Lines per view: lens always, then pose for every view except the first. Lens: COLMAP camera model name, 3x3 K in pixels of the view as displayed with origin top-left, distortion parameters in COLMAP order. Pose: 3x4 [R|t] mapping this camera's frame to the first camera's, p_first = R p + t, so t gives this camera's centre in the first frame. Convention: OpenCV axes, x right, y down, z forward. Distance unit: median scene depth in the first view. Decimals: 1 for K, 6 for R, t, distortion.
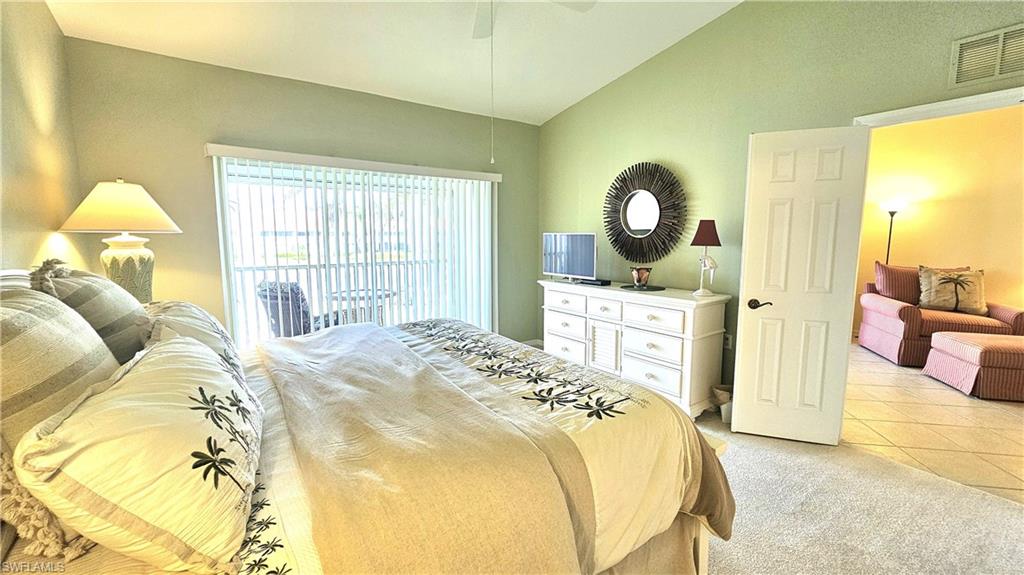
lens RADIAL K [[417.4, 0, 514.8], [0, 417.4, 284.3], [0, 0, 1]] dist [0.000548, 0.000164]
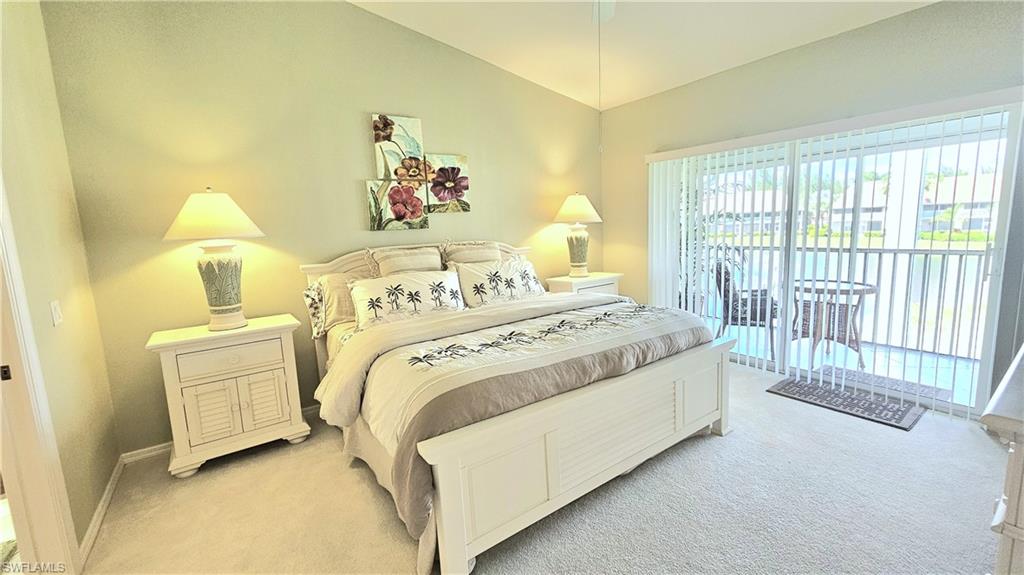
lens RADIAL K [[417.4, 0, 514.8], [0, 417.4, 284.3], [0, 0, 1]] dist [0.000548, 0.000164]
pose [[0.016726, 0.141496, -0.989798, 0.936131], [-0.080360, 0.986924, 0.139727, -0.098100], [0.996626, 0.077203, 0.027878, 0.762918]]
